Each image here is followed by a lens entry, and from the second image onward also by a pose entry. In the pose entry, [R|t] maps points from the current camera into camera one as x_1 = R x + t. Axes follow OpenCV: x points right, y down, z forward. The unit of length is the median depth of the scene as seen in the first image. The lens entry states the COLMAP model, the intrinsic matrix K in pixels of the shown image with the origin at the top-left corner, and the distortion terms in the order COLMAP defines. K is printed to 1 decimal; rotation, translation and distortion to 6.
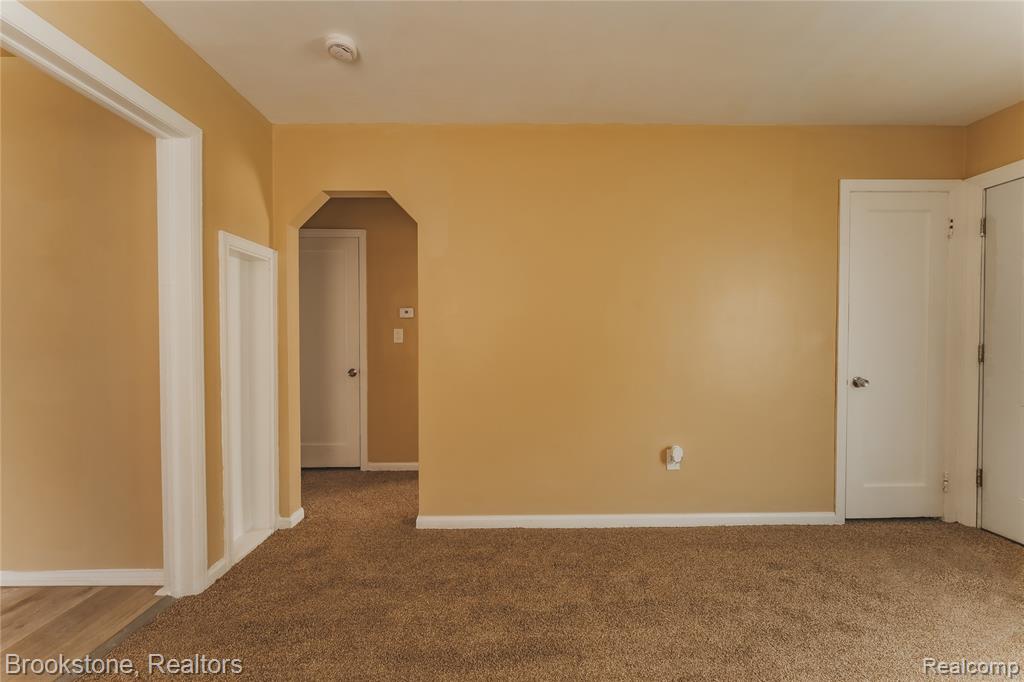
lens RADIAL K [[418.1, 0, 511.5], [0, 418.1, 340.4], [0, 0, 1]] dist [0.002643, -0.000333]
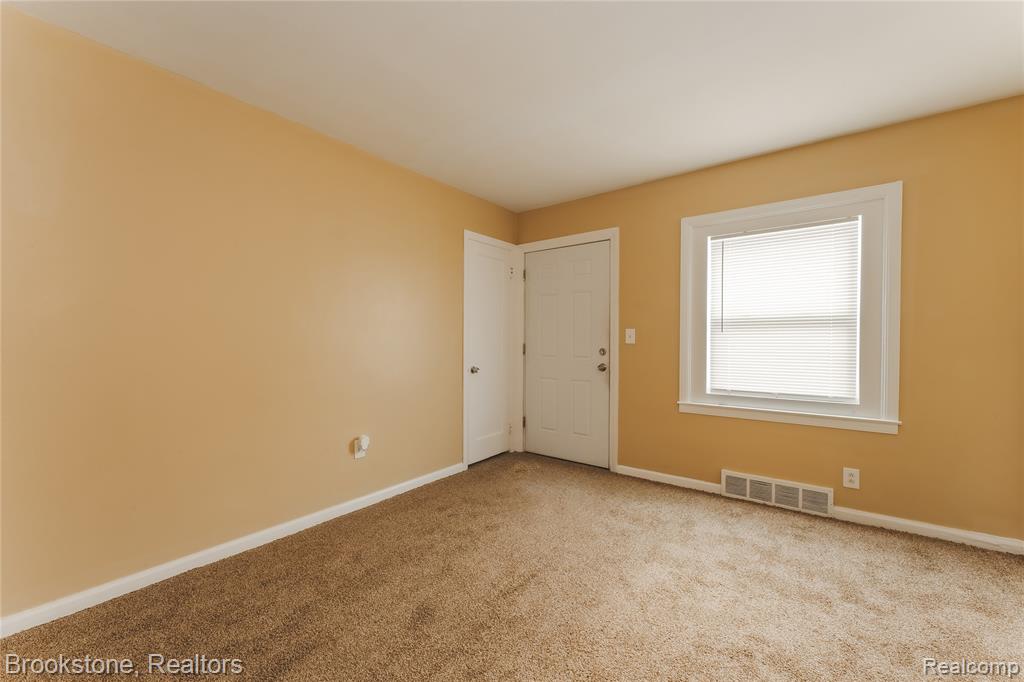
lens RADIAL K [[418.1, 0, 512.1], [0, 418.1, 339.0], [0, 0, 1]] dist [0.002643, -0.000333]
pose [[0.615779, 0.003055, 0.787913, -0.249377], [0.003523, 0.999972, -0.006631, 0.001908], [-0.787911, 0.006859, 0.615751, -0.007641]]
